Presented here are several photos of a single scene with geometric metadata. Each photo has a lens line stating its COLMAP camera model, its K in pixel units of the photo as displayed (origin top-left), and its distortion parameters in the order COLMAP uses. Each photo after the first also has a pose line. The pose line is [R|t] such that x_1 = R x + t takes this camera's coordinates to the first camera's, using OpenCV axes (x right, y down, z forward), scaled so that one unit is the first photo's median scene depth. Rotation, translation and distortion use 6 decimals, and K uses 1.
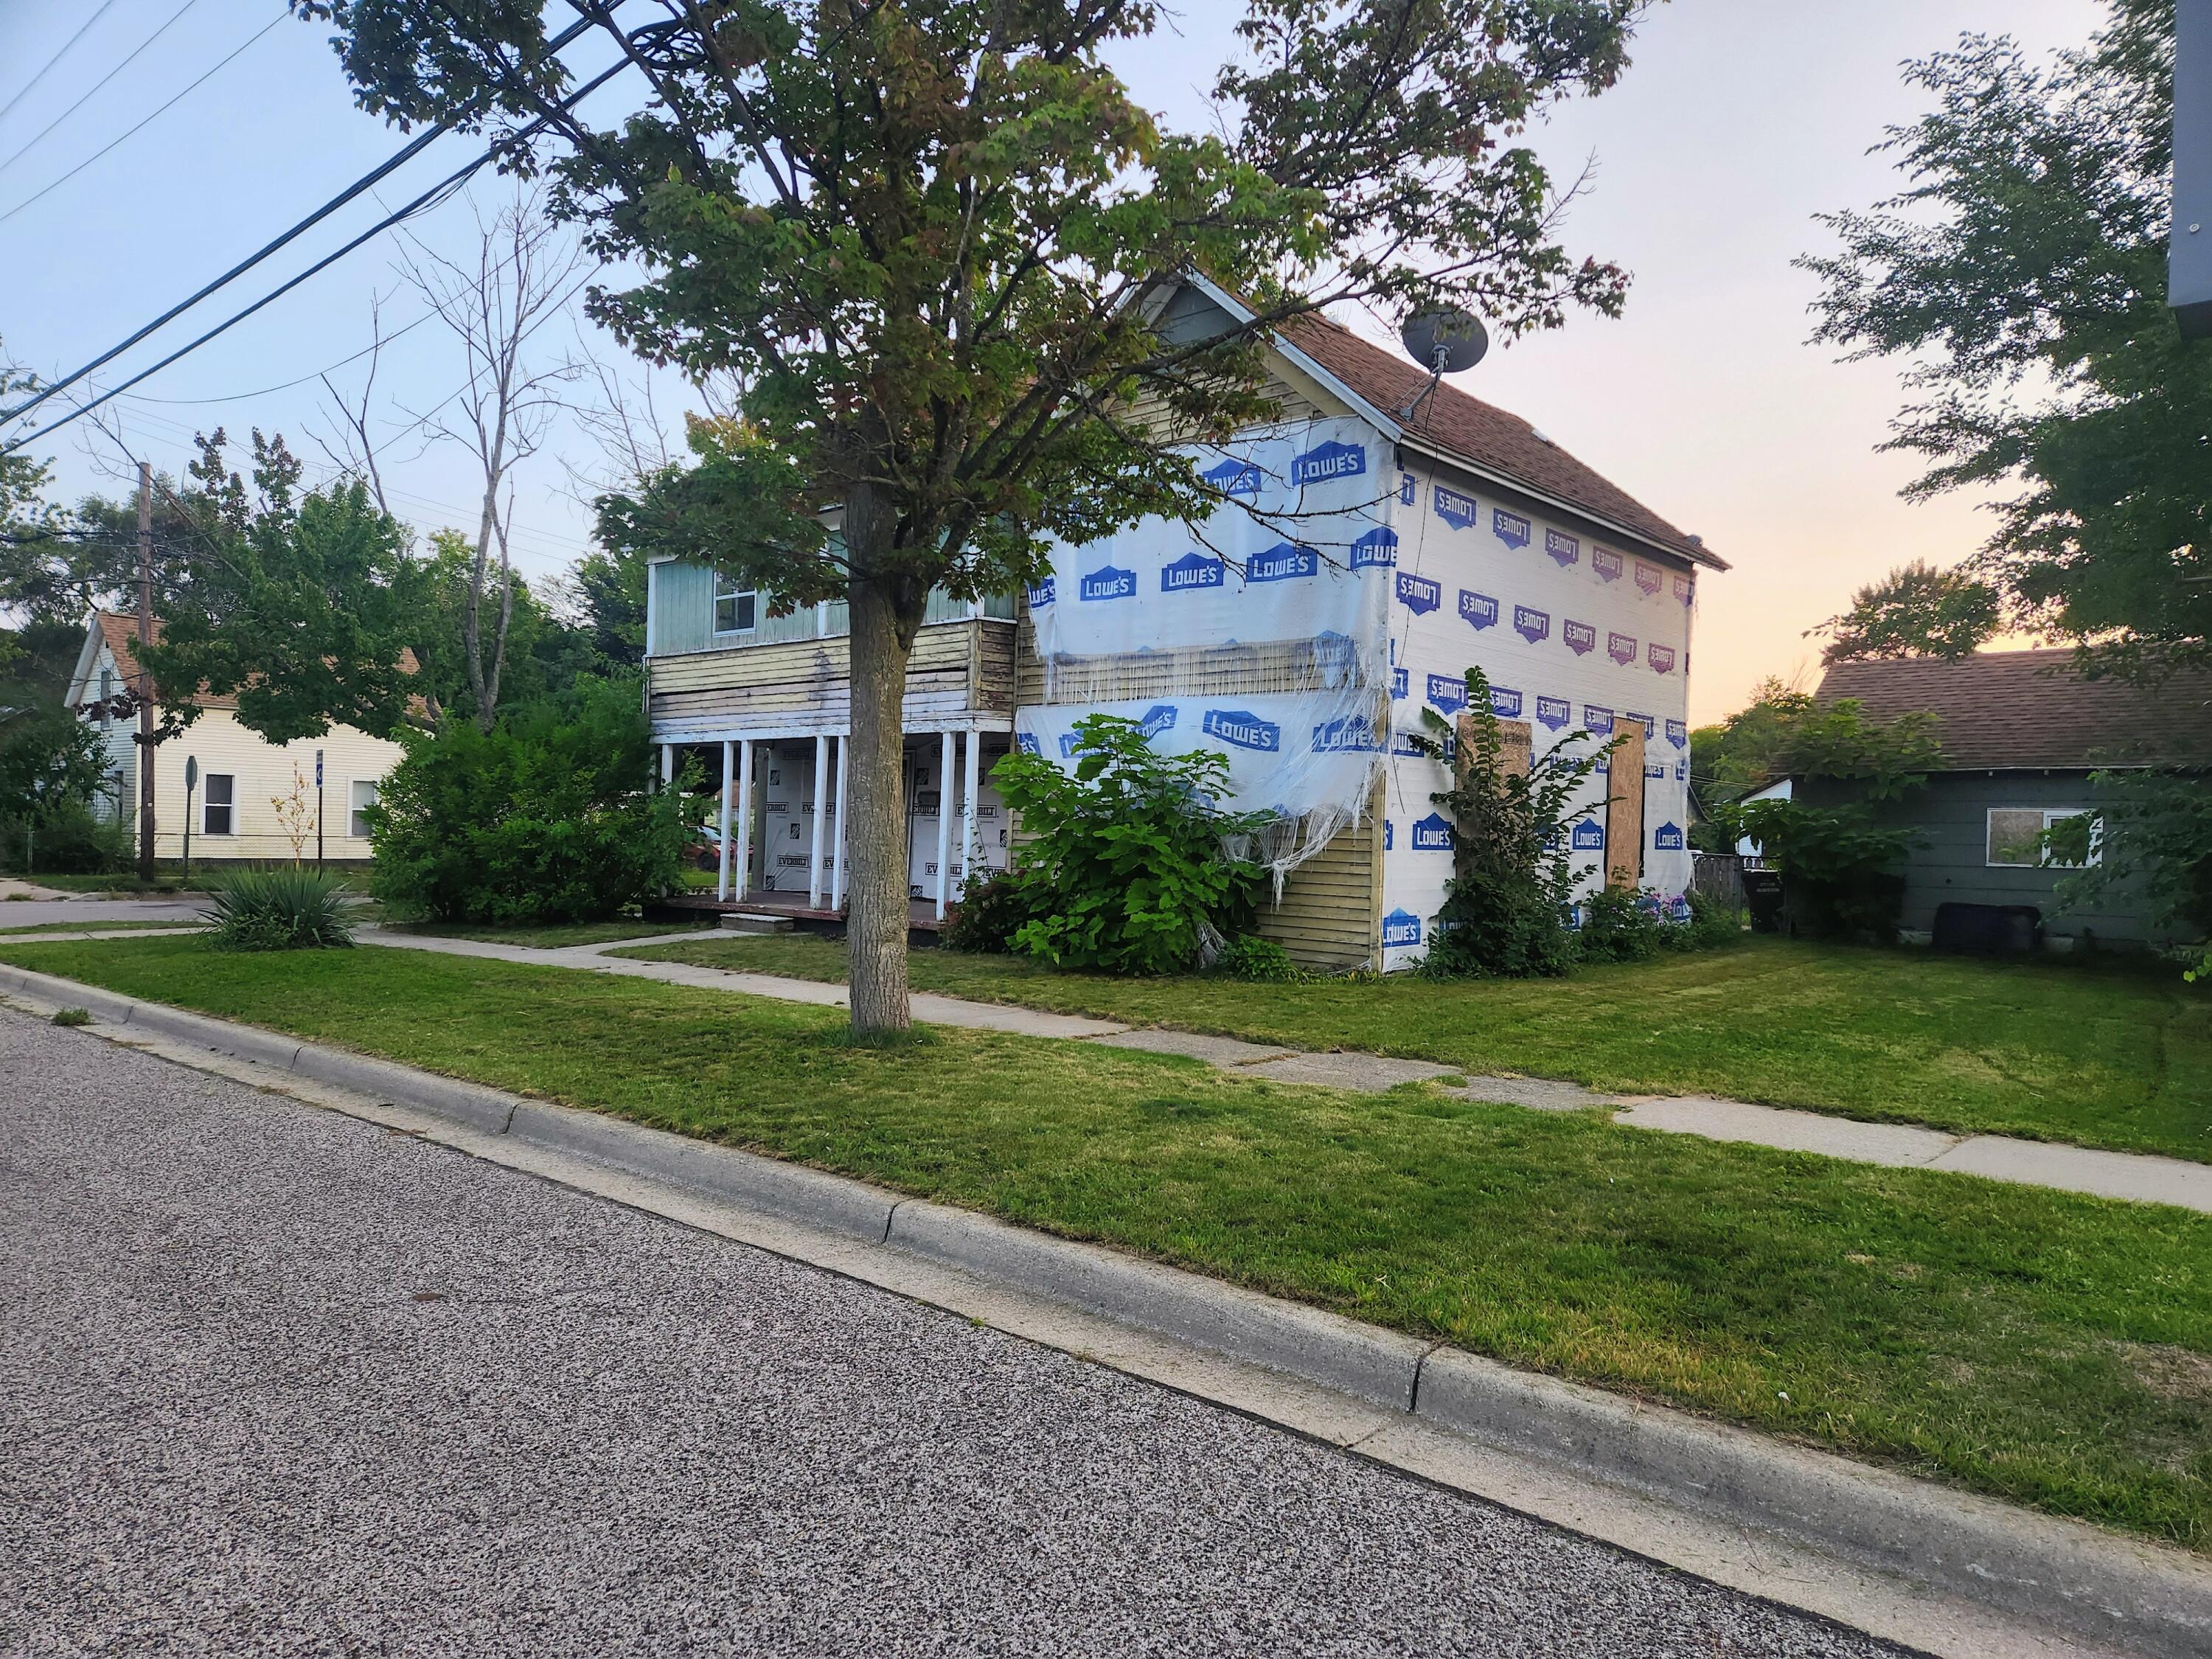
lens RADIAL K [[1459.5, 0, 1099.0], [0, 1459.5, 845.2], [0, 0, 1]] dist [0.079543, -0.011217]
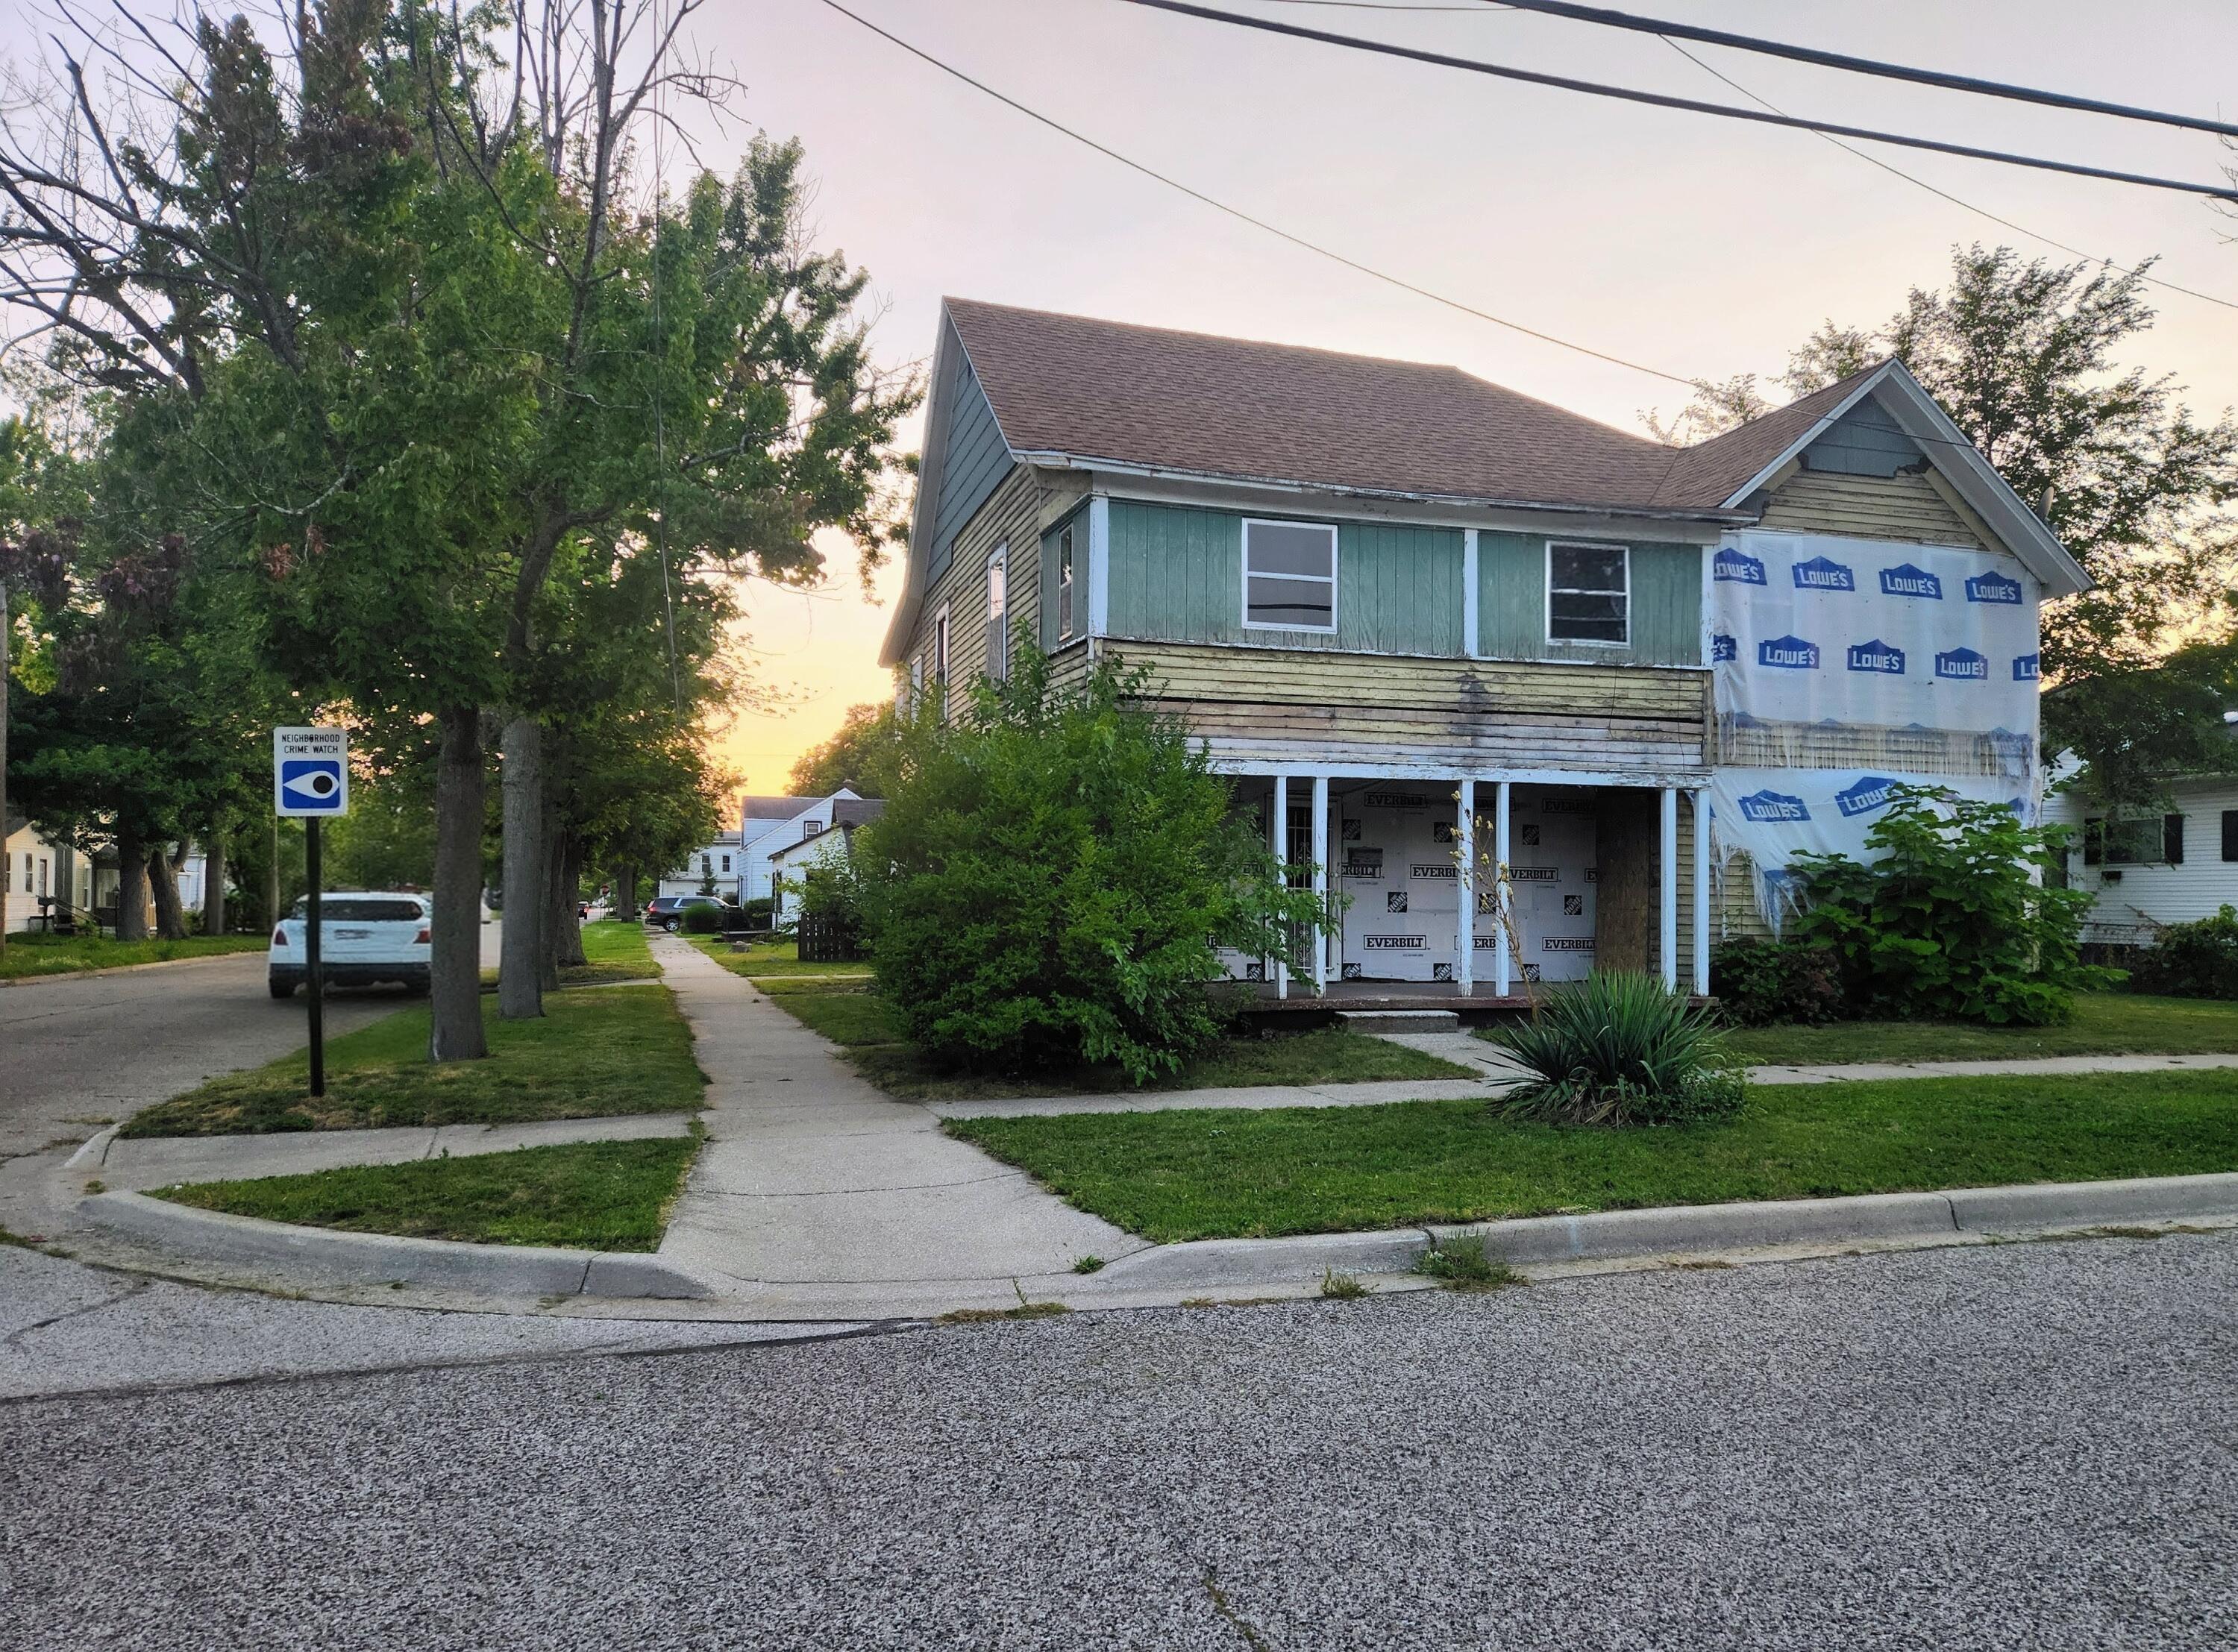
lens RADIAL K [[1476.5, 0, 1131.5], [0, 1476.5, 849.3], [0, 0, 1]] dist [0.079543, -0.011217]
pose [[0.511569, 0.005907, 0.859222, -1.066359], [0.012936, 0.999810, -0.014576, -0.029861], [-0.859145, 0.018571, 0.511396, 0.810083]]
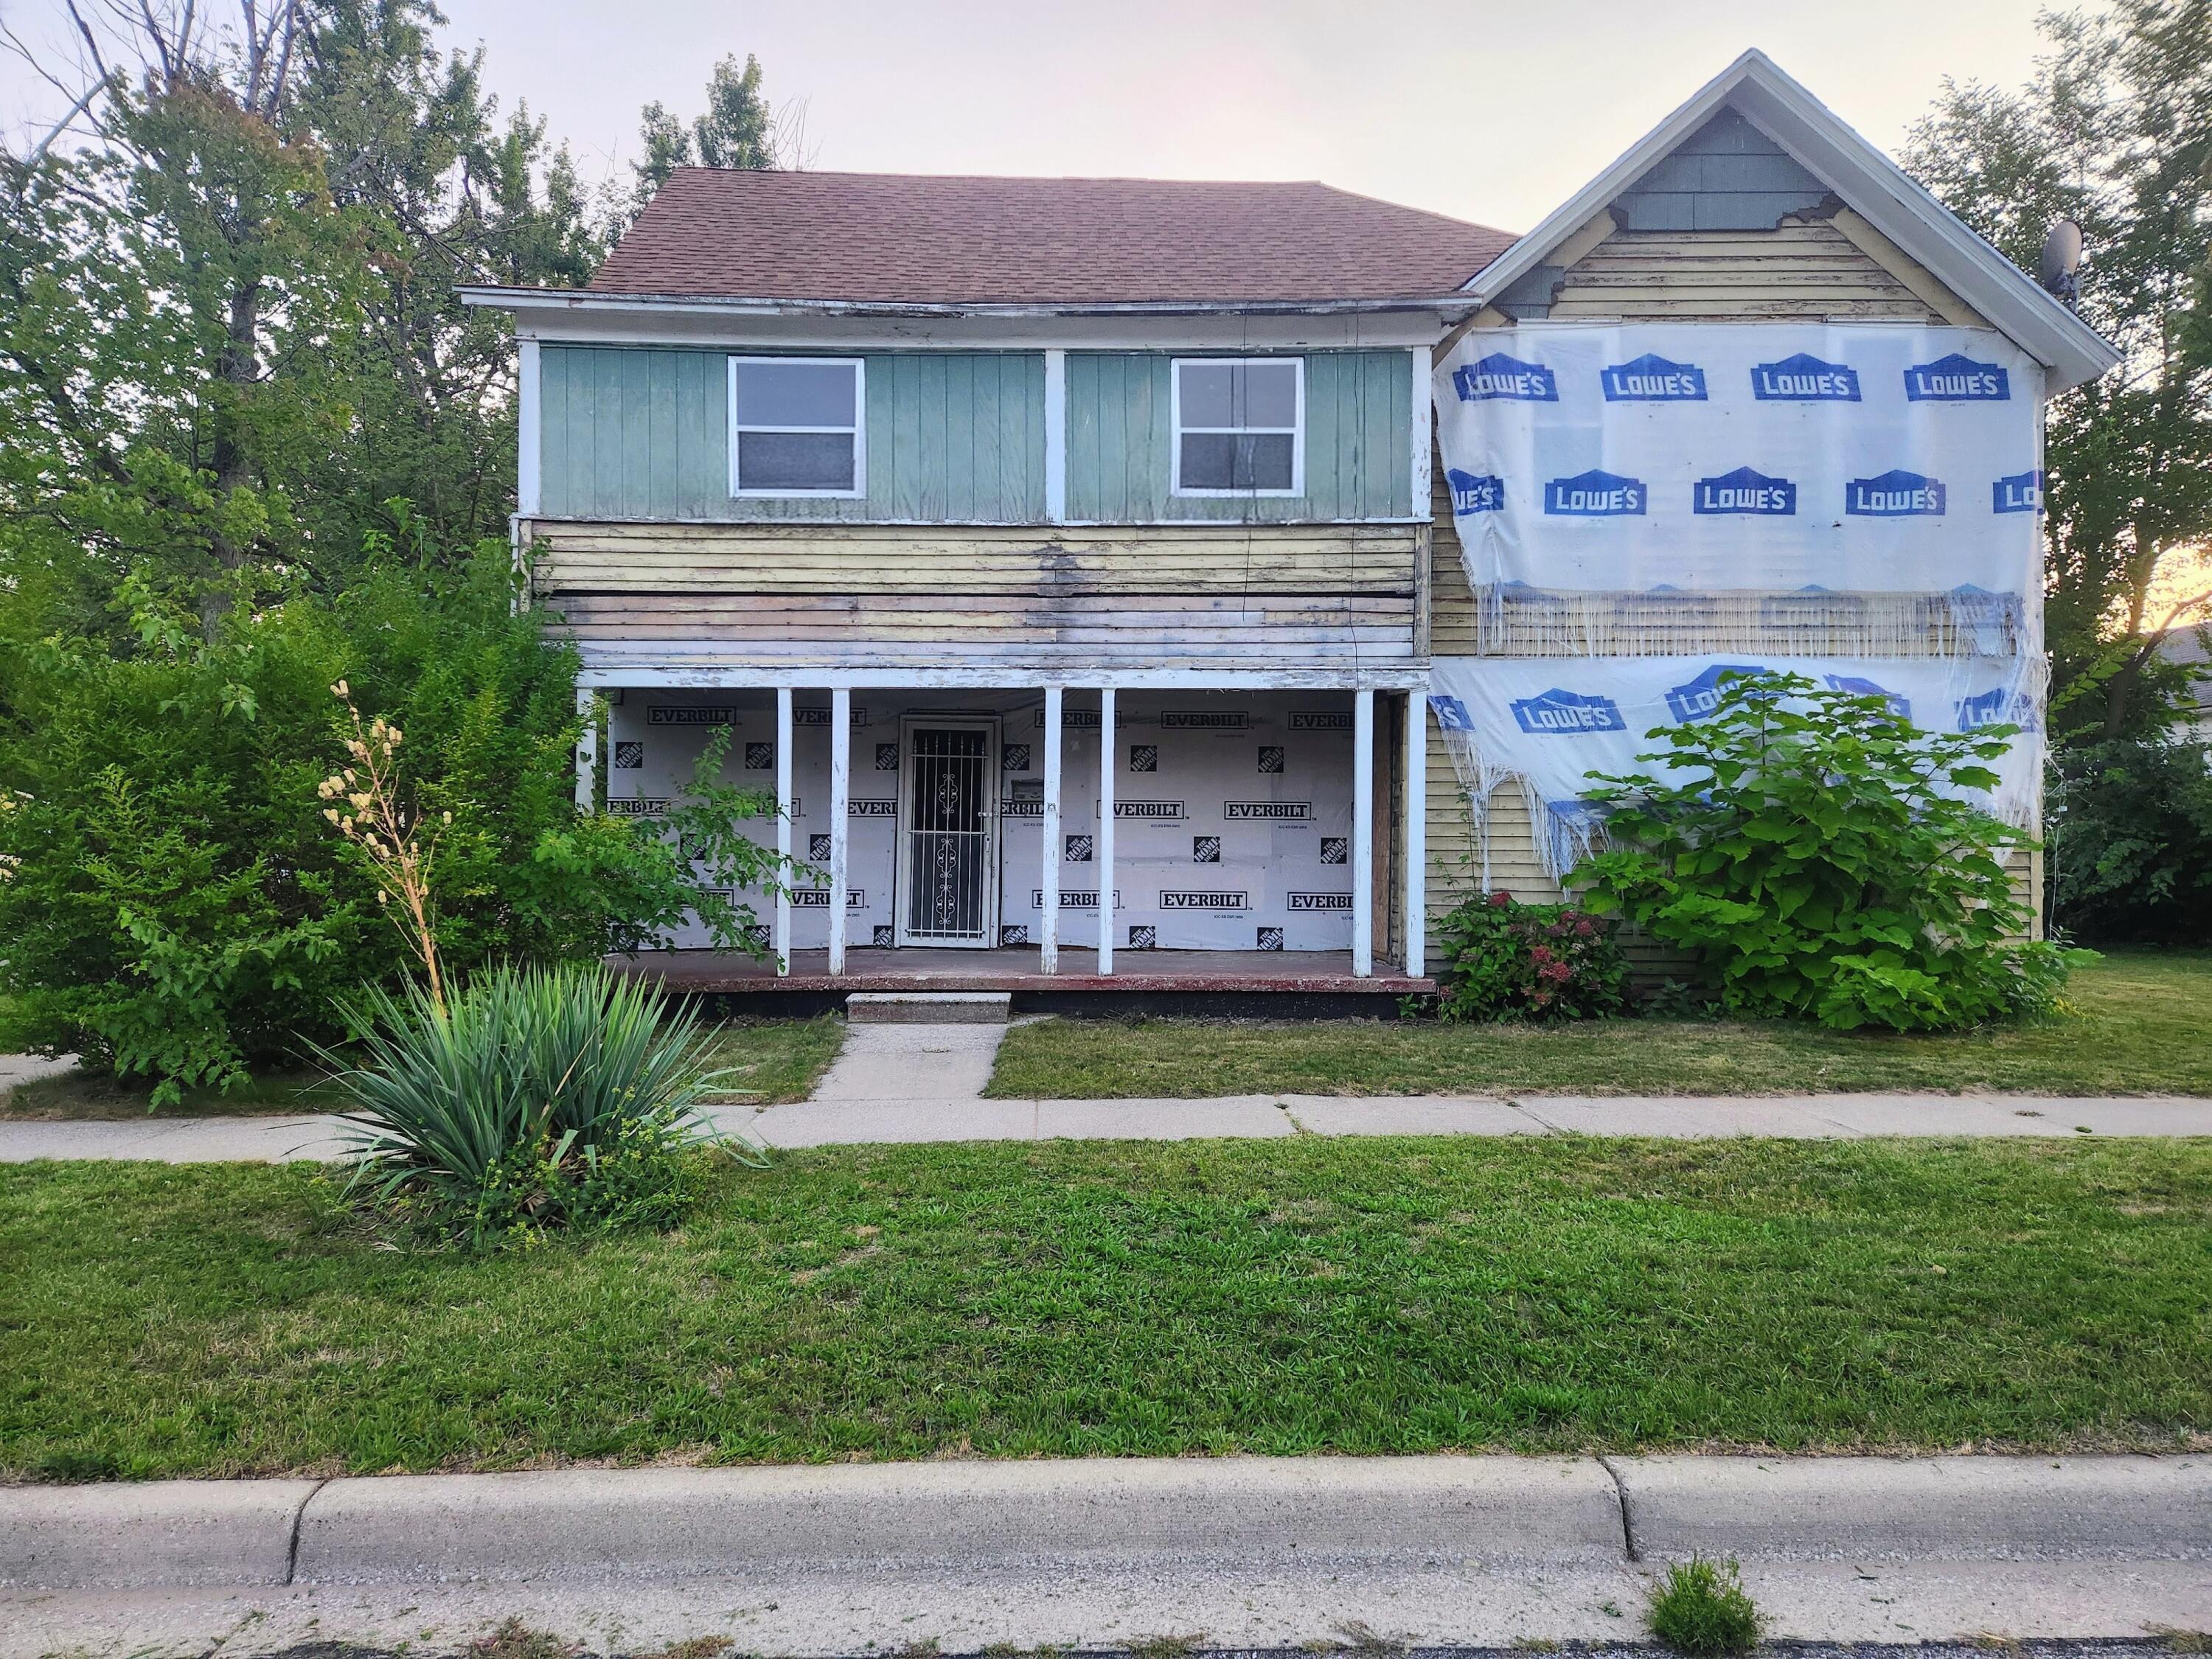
lens RADIAL K [[1459.5, 0, 1094.6], [0, 1459.5, 816.3], [0, 0, 1]] dist [0.079543, -0.011217]
pose [[0.726013, -0.011661, 0.687582, -0.643423], [0.024019, 0.999676, -0.008407, -0.017318], [-0.687262, 0.022619, 0.726058, 0.602990]]
